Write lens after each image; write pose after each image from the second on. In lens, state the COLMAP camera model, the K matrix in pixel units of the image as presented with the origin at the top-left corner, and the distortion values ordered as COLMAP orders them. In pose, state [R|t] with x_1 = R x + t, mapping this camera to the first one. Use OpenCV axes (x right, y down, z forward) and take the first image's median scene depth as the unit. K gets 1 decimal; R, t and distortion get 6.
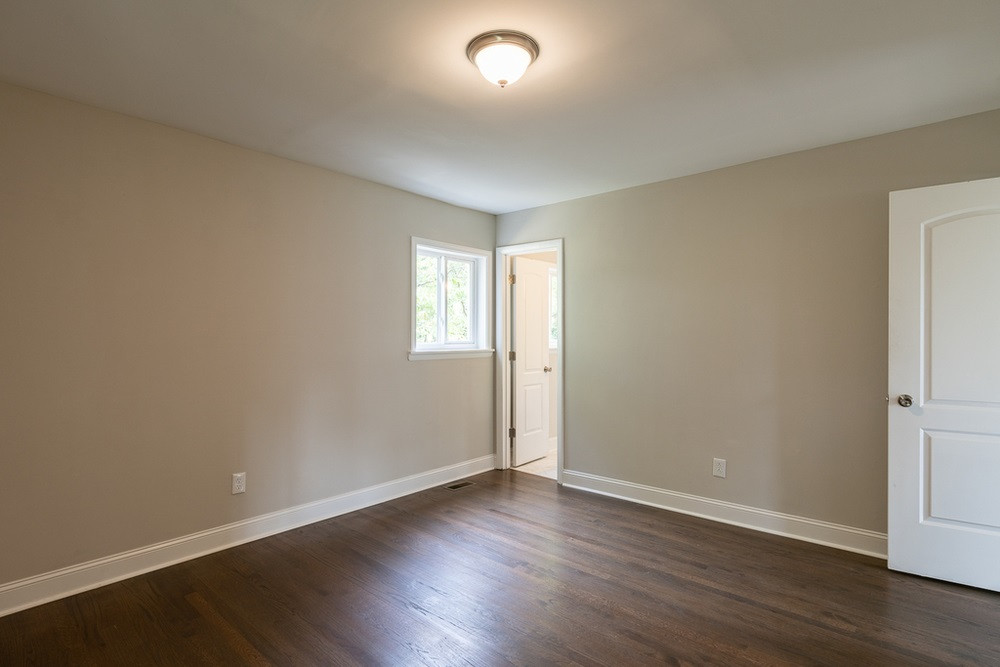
lens RADIAL K [[507.2, 0, 495.0], [0, 507.2, 333.4], [0, 0, 1]] dist [0.000516, 0.000423]
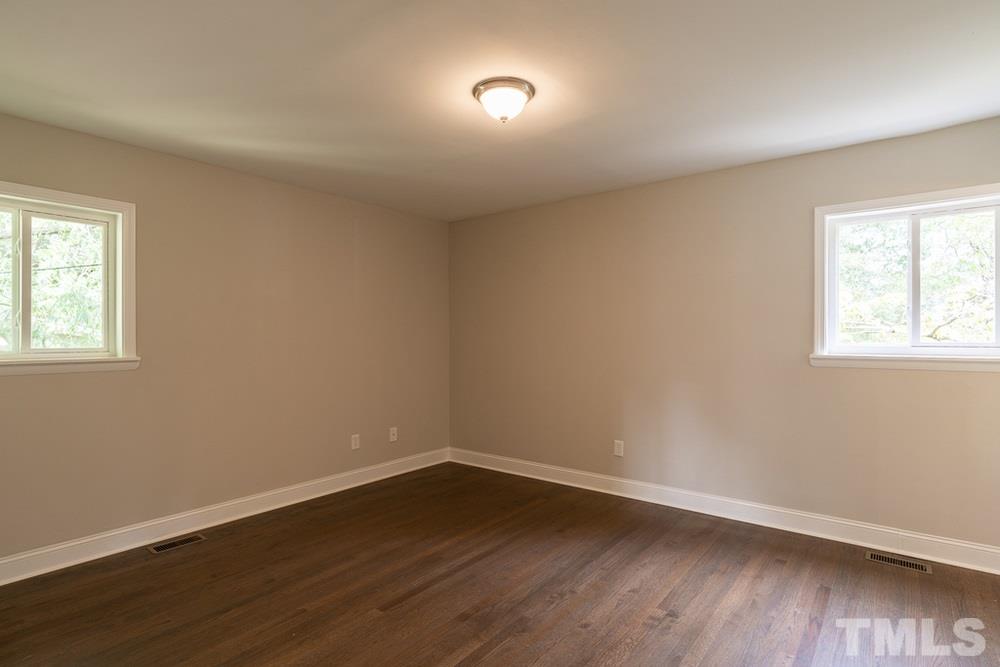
lens RADIAL K [[507.2, 0, 499.2], [0, 507.2, 339.6], [0, 0, 1]] dist [0.000516, 0.000423]
pose [[0.062699, 0.004900, -0.998020, 0.651987], [0.002667, 0.999984, 0.005077, 0.007406], [0.998029, -0.002980, 0.062685, 0.519800]]
